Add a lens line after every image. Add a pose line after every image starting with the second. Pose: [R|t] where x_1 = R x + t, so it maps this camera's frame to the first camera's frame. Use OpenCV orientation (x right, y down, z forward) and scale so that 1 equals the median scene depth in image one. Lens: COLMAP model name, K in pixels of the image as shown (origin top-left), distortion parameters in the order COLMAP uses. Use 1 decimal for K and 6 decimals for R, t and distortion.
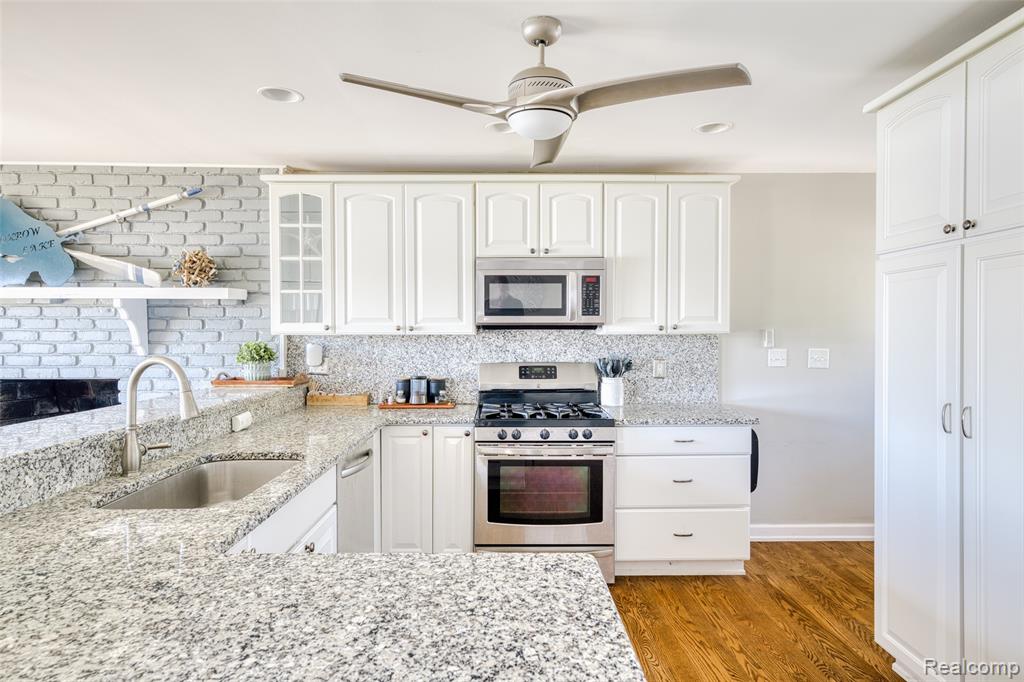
lens RADIAL K [[592.9, 0, 509.6], [0, 592.9, 338.0], [0, 0, 1]] dist [0.003088, 0.001038]
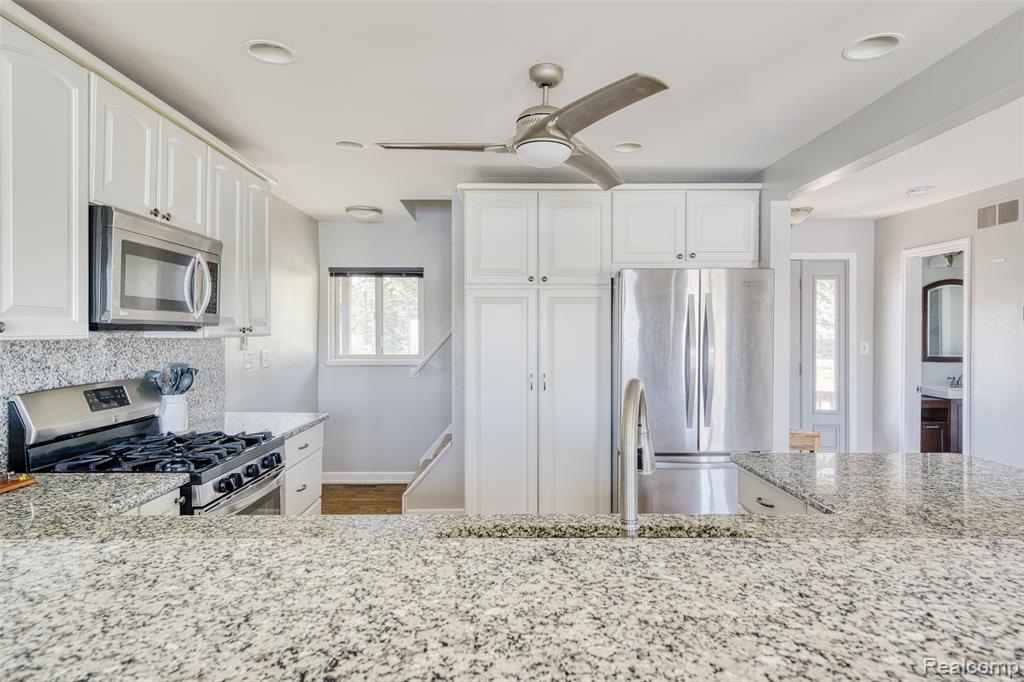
lens RADIAL K [[592.9, 0, 509.6], [0, 592.9, 338.0], [0, 0, 1]] dist [0.003088, 0.001038]
pose [[0.007885, -0.004594, 0.999958, -0.677546], [0.009823, 0.999942, 0.004517, -0.006151], [-0.999921, 0.009787, 0.007930, 0.652756]]
